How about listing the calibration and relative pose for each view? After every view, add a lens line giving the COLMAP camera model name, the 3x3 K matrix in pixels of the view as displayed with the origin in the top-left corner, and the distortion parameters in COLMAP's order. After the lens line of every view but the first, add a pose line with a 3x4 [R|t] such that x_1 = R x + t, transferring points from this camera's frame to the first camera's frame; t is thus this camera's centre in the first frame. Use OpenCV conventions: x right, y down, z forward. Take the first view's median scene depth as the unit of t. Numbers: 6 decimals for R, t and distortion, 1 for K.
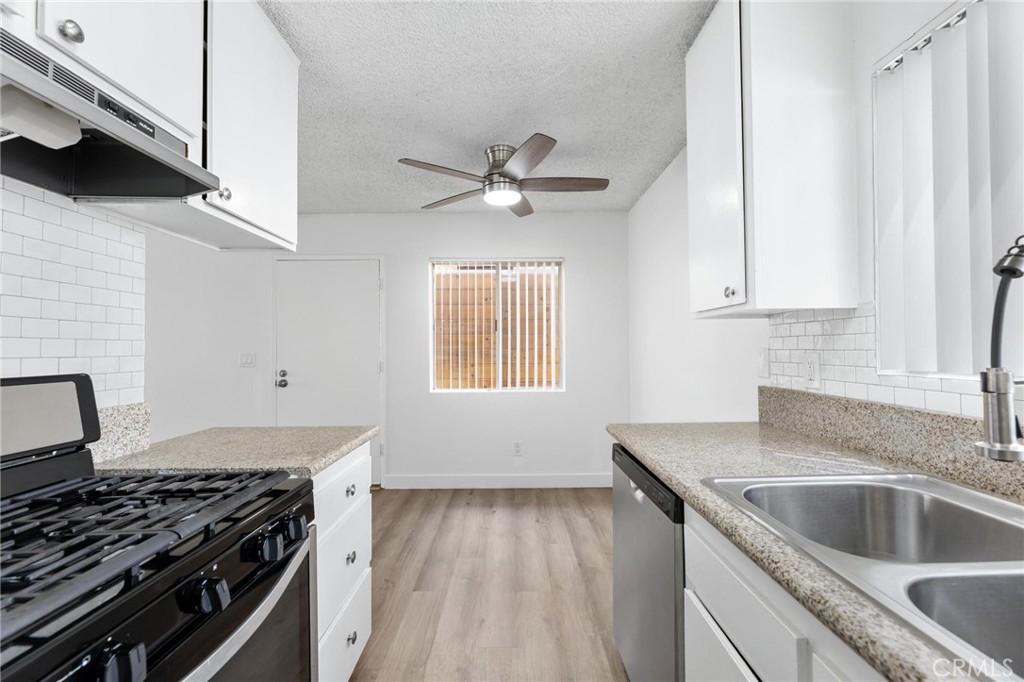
lens RADIAL K [[410.8, 0, 513.8], [0, 410.8, 336.9], [0, 0, 1]] dist [0.003615, -0.001126]
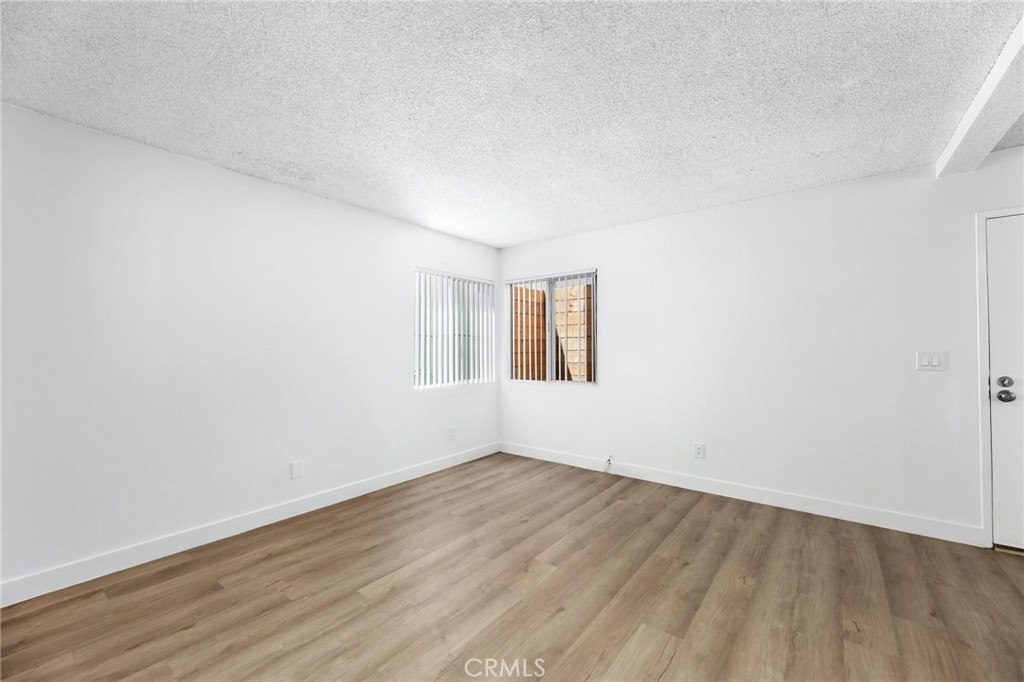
lens RADIAL K [[410.8, 0, 514.7], [0, 410.8, 342.7], [0, 0, 1]] dist [0.003615, -0.001126]
pose [[0.788769, -0.001120, -0.614688, -2.029984], [0.010947, 0.999865, 0.012225, 0.015856], [0.614592, -0.016372, 0.788675, -0.115656]]
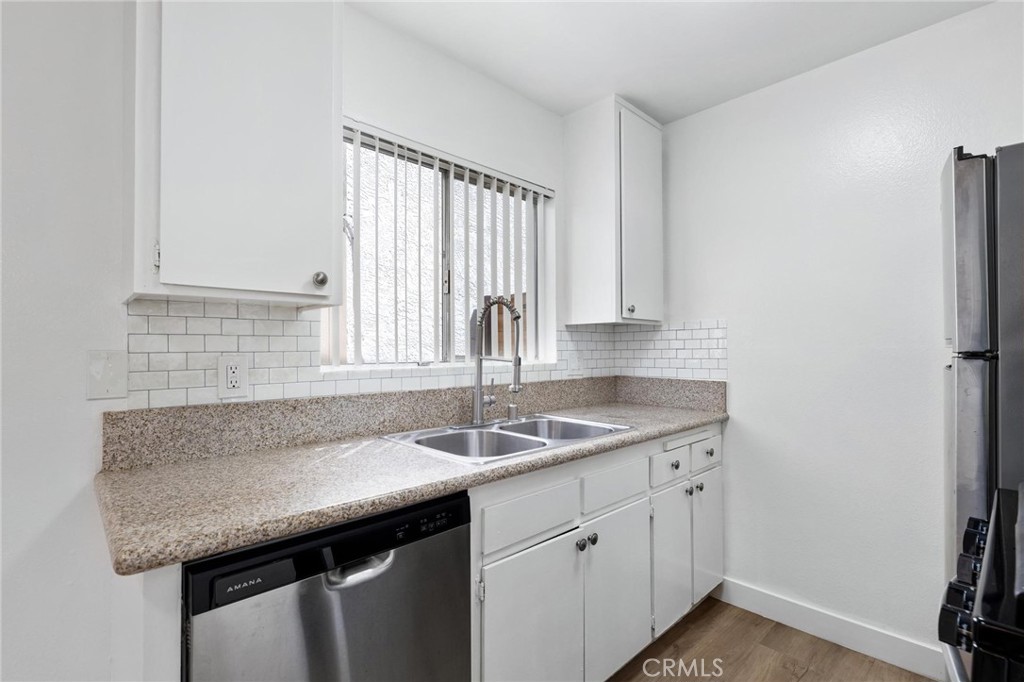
lens RADIAL K [[471.6, 0, 513.8], [0, 471.6, 343.3], [0, 0, 1]] dist [0.002498, 0.000240]
pose [[-0.691606, 0.021147, 0.721966, -0.386482], [-0.010896, 0.999152, -0.039704, 0.047048], [-0.722193, -0.035326, -0.690789, 1.281613]]
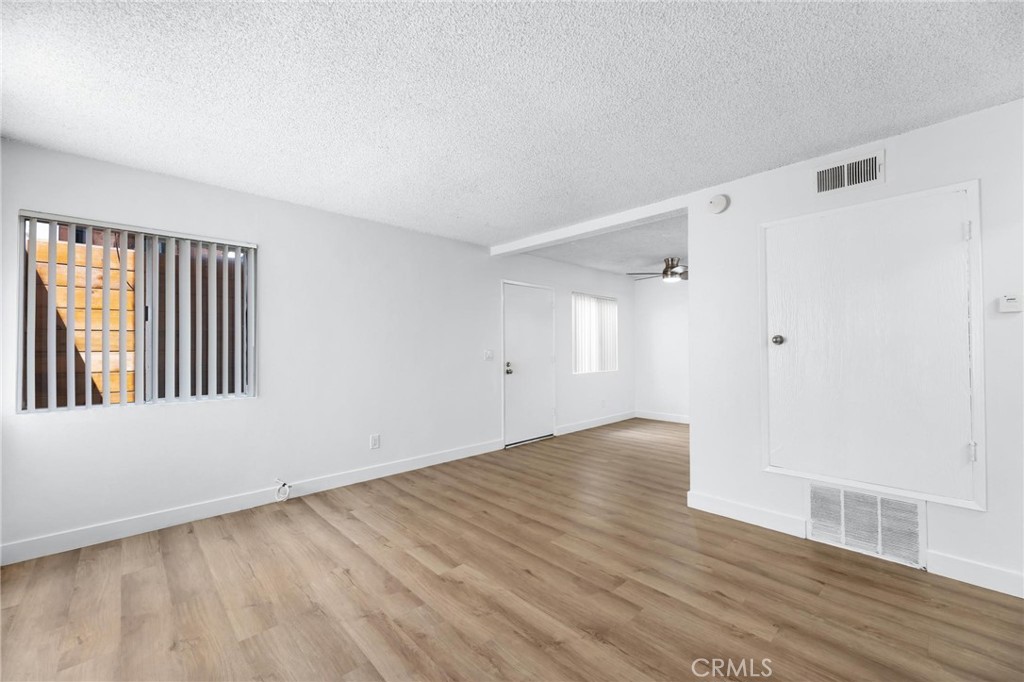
lens RADIAL K [[410.8, 0, 508.3], [0, 410.8, 347.7], [0, 0, 1]] dist [0.003615, -0.001126]
pose [[0.725825, 0.007481, 0.687838, -3.949886], [-0.021664, 0.999693, 0.011988, 0.039409], [-0.687538, -0.023602, 0.725765, -0.037503]]
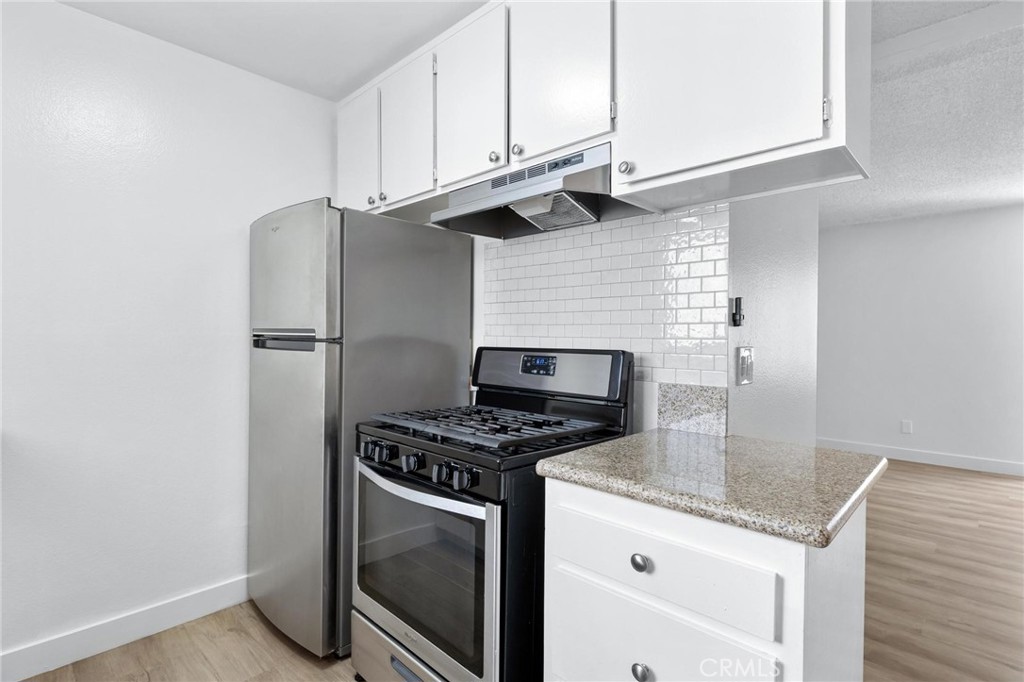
lens RADIAL K [[504.5, 0, 511.5], [0, 504.5, 343.0], [0, 0, 1]] dist [0.006248, 0.001018]
pose [[-0.698109, 0.013004, -0.715873, 0.271853], [0.020392, 0.999791, -0.001725, 0.044448], [0.715701, -0.015802, -0.698228, 1.387187]]
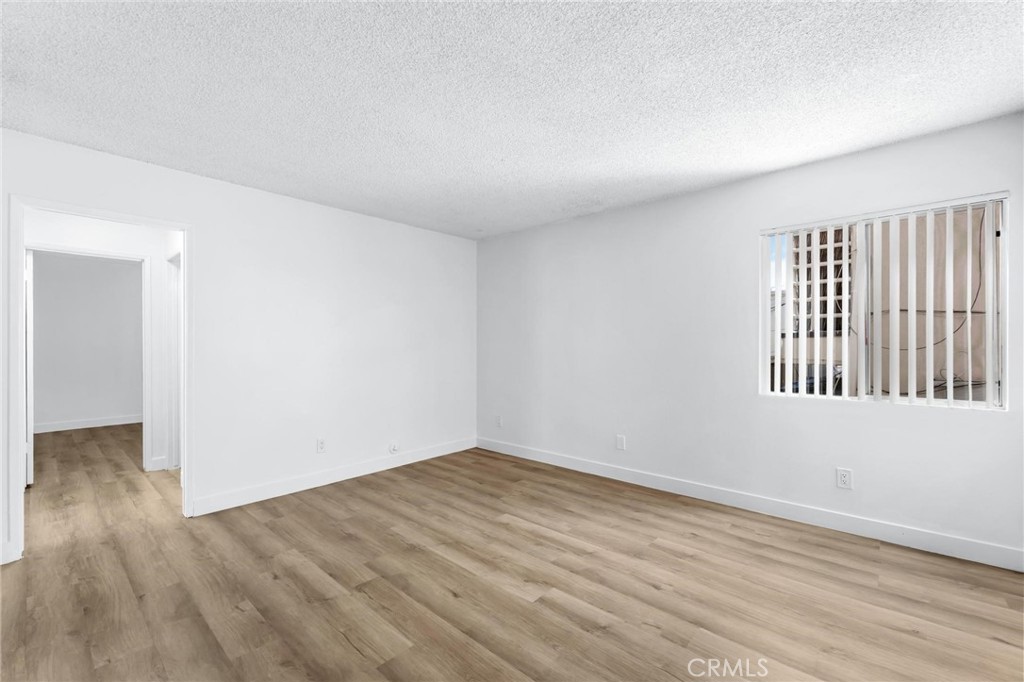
lens RADIAL K [[428.6, 0, 507.9], [0, 428.6, 343.9], [0, 0, 1]] dist [-0.003229, -0.000936]
pose [[-0.674231, 0.011702, -0.738428, -1.794818], [0.028324, 0.999549, -0.010020, 0.083552], [0.737977, -0.027671, -0.674258, 2.237352]]
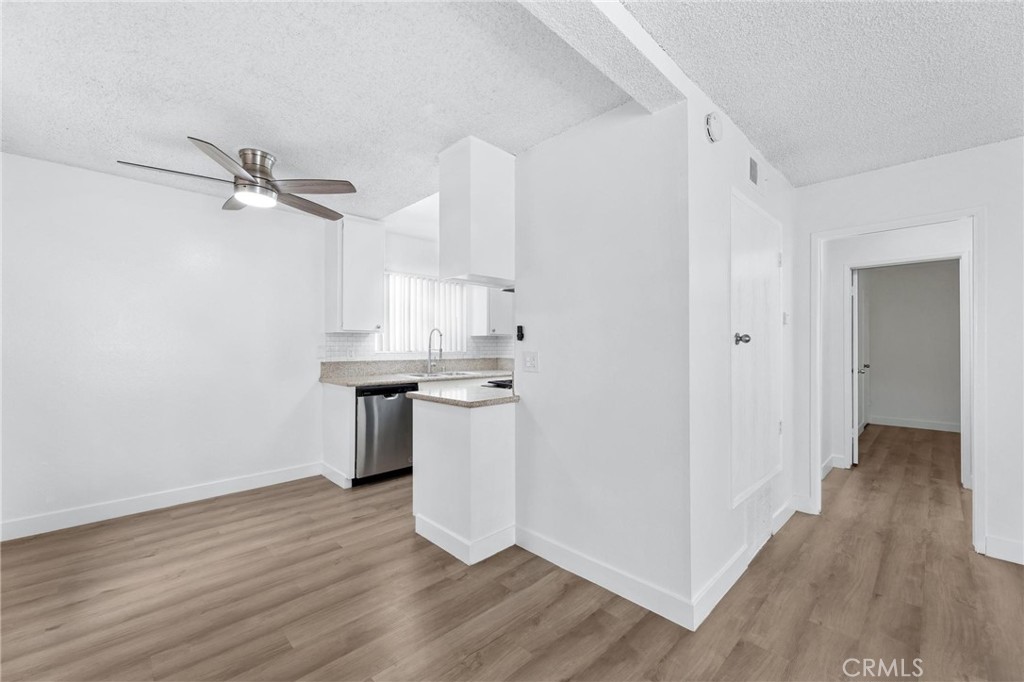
lens RADIAL K [[410.8, 0, 515.0], [0, 410.8, 340.3], [0, 0, 1]] dist [0.003615, -0.001126]
pose [[-0.701757, 0.017484, 0.712202, -2.176078], [-0.016447, 0.999035, -0.040732, 0.089474], [-0.712227, -0.040297, -0.700792, 2.246228]]
